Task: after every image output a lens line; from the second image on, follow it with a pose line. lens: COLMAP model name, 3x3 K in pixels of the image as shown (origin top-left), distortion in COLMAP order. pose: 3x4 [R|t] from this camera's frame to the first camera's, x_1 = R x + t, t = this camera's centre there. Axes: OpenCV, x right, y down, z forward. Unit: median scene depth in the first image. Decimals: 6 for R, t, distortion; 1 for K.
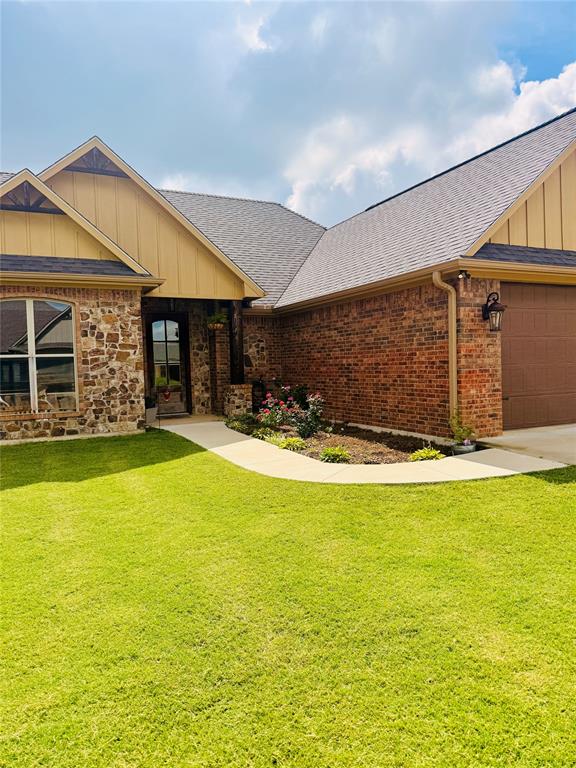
lens RADIAL K [[544.8, 0, 291.9], [0, 544.8, 386.8], [0, 0, 1]] dist [0.034174, -0.010596]
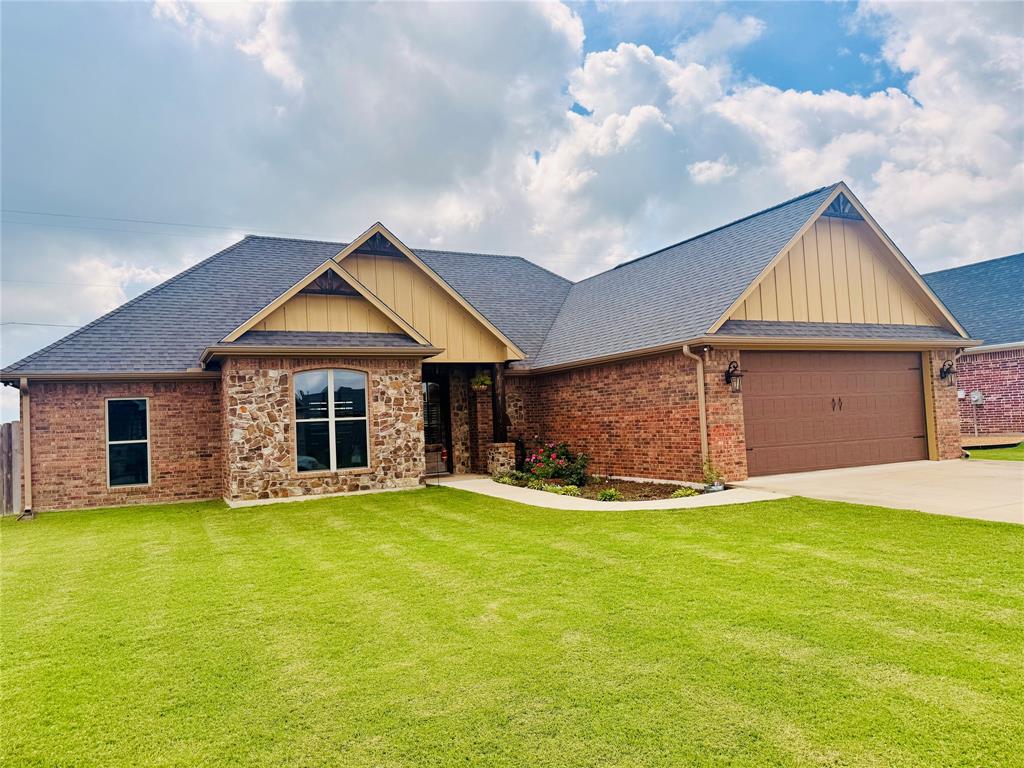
lens RADIAL K [[726.5, 0, 508.1], [0, 726.5, 382.4], [0, 0, 1]] dist [0.034174, -0.010596]
pose [[0.999826, -0.017342, 0.006811, -0.116646], [0.017916, 0.995222, -0.095975, 0.017378], [-0.005114, 0.096080, 0.995360, -0.487638]]
